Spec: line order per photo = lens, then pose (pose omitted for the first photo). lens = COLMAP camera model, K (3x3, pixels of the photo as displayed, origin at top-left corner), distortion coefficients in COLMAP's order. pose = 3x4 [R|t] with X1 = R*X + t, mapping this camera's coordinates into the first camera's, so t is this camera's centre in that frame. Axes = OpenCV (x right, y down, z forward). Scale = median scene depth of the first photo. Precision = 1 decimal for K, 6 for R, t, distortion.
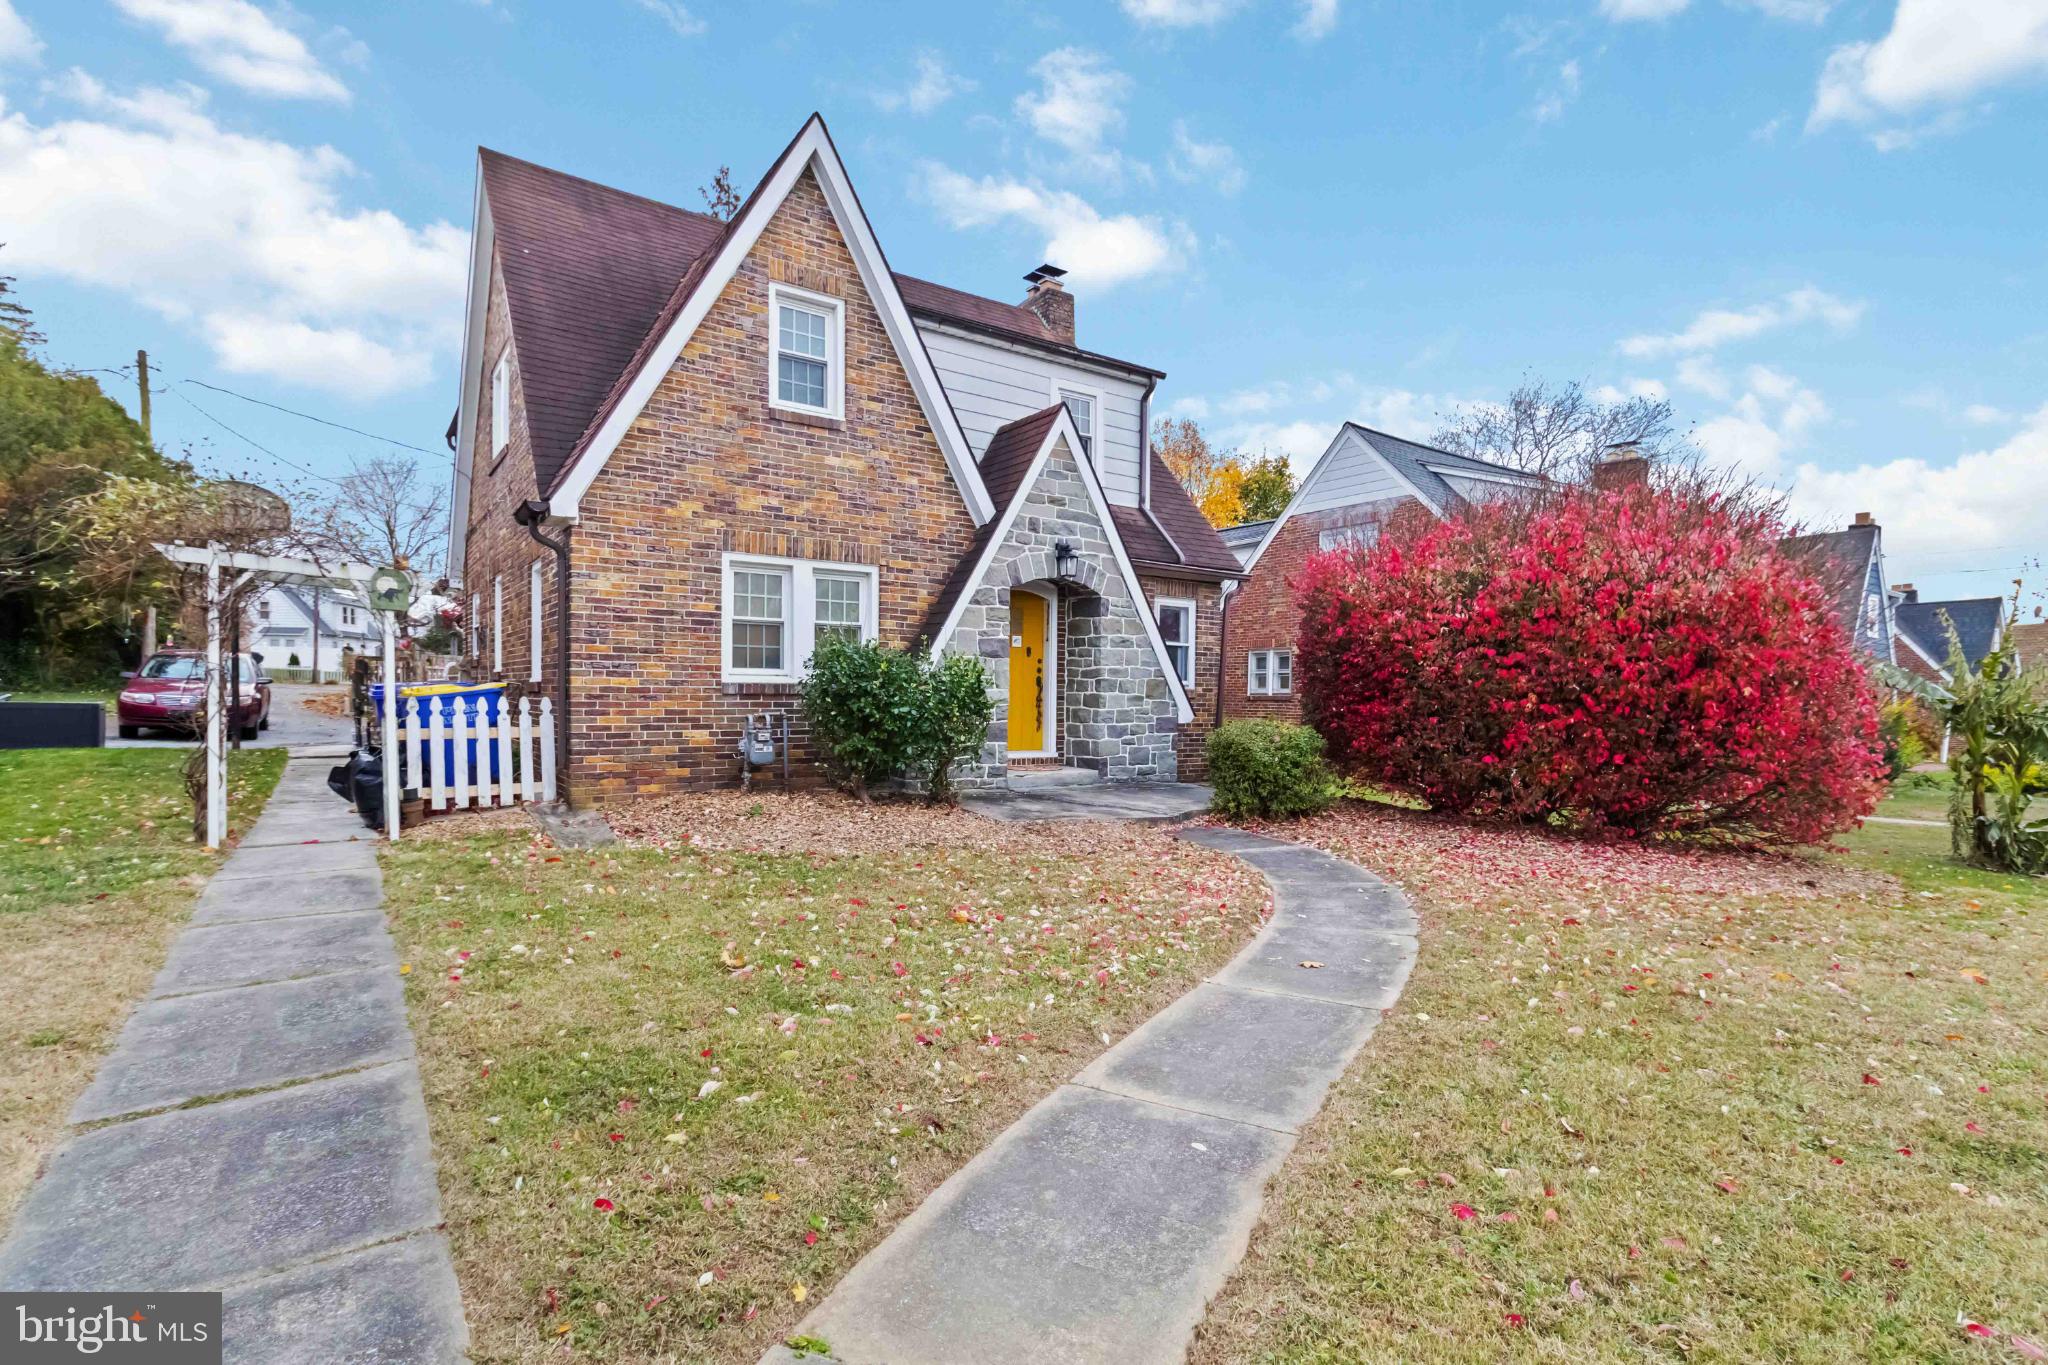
lens RADIAL K [[981.4, 0, 1026.0], [0, 981.4, 697.1], [0, 0, 1]] dist [0.002386, 0.001519]
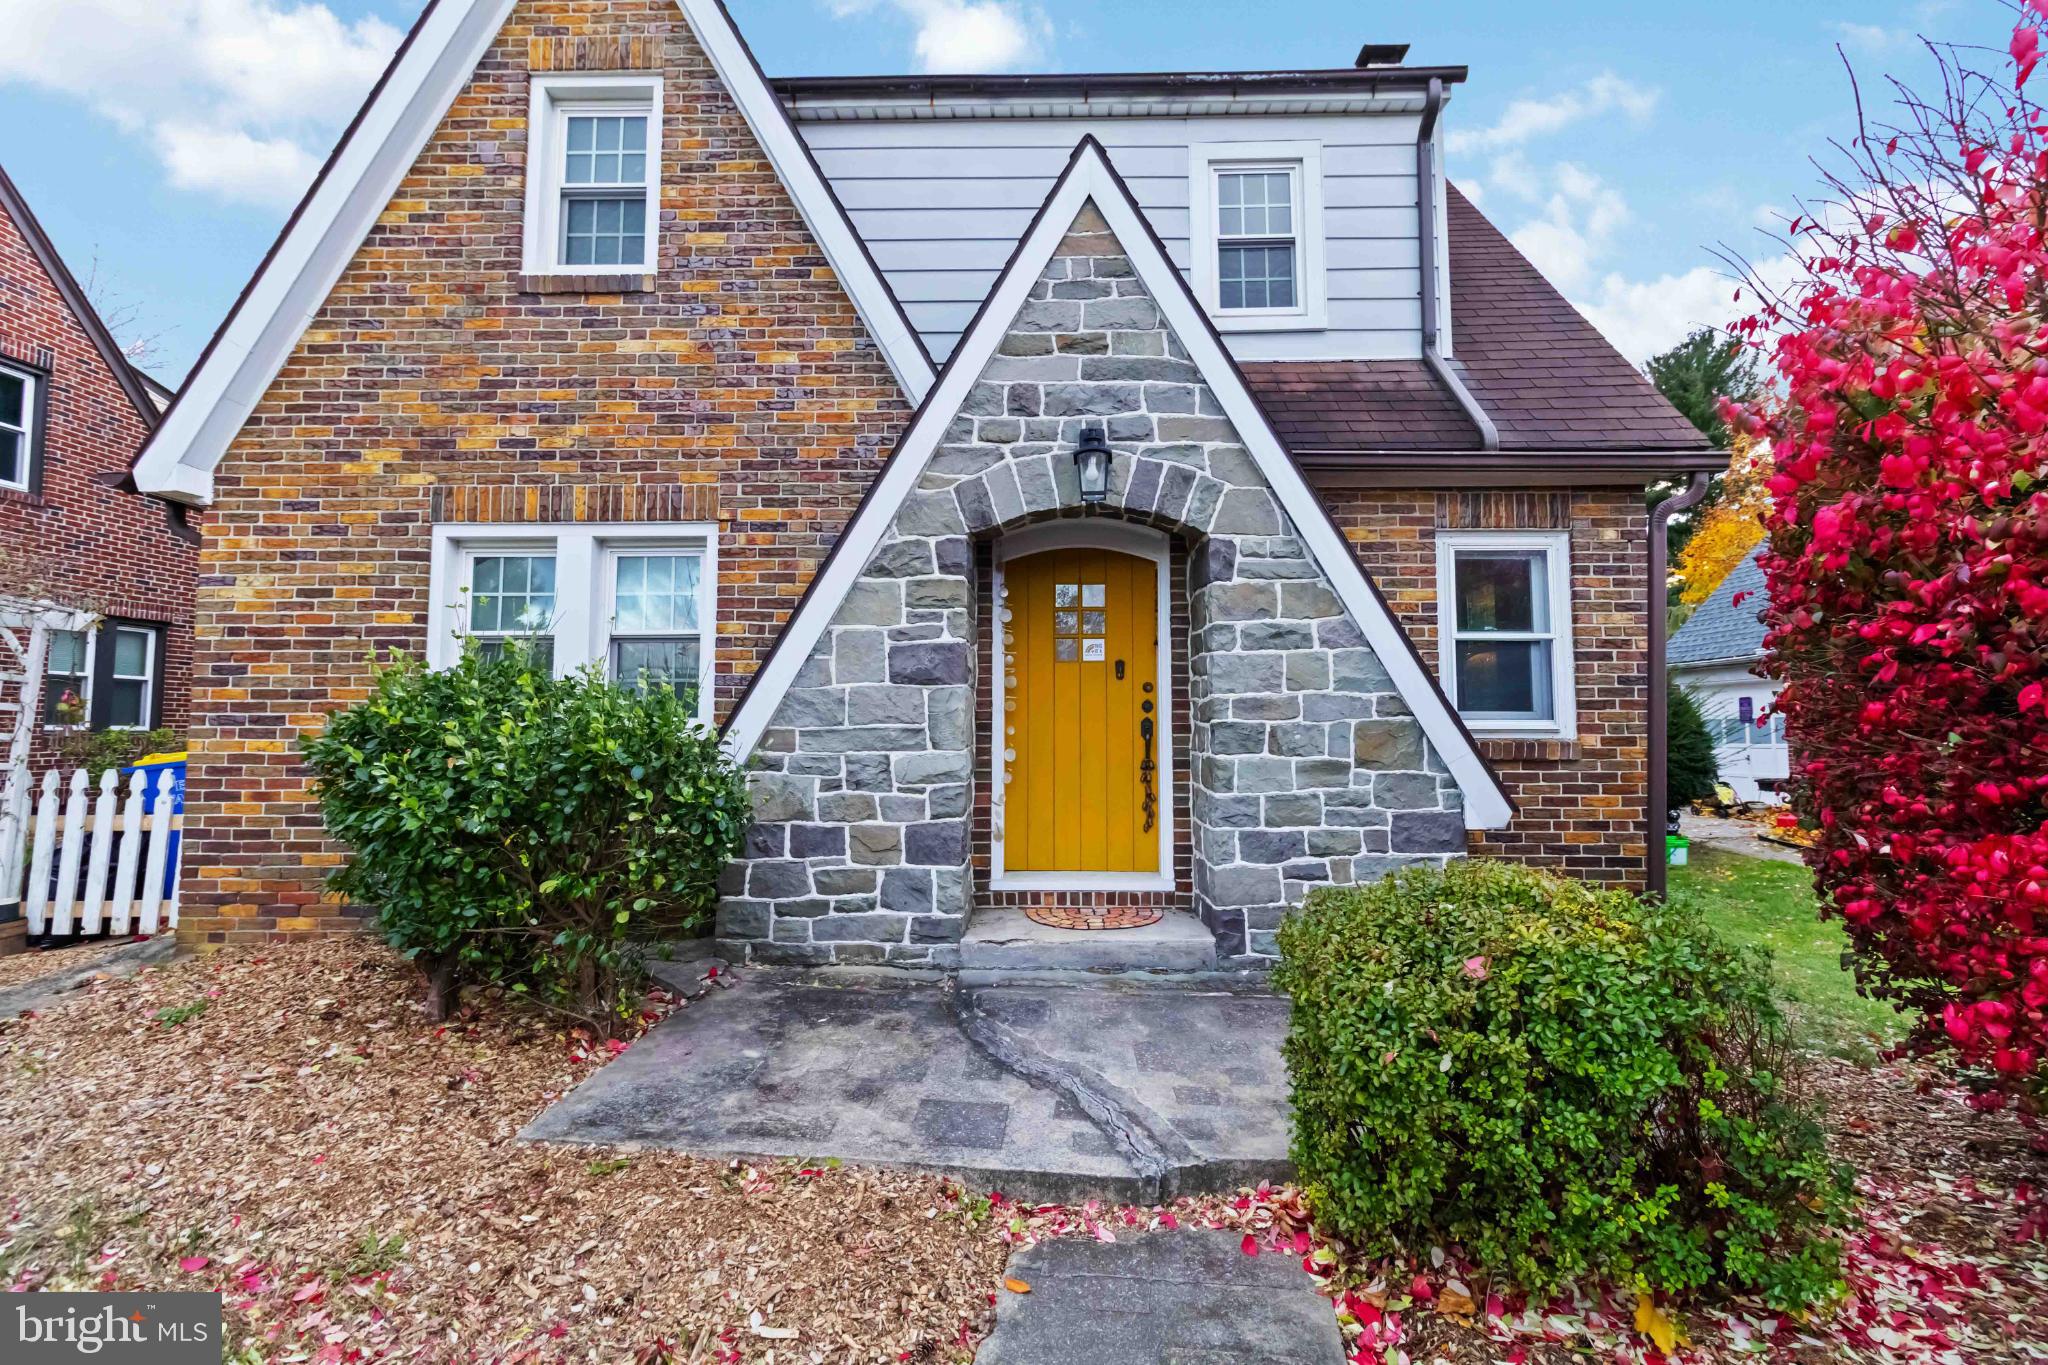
lens RADIAL K [[981.4, 0, 991.6], [0, 981.4, 648.3], [0, 0, 1]] dist [0.002386, 0.001519]
pose [[0.809934, -0.061151, -0.583324, 0.297917], [0.008503, 0.995670, -0.092572, -0.014418], [0.586459, 0.070017, 0.806947, 0.696619]]
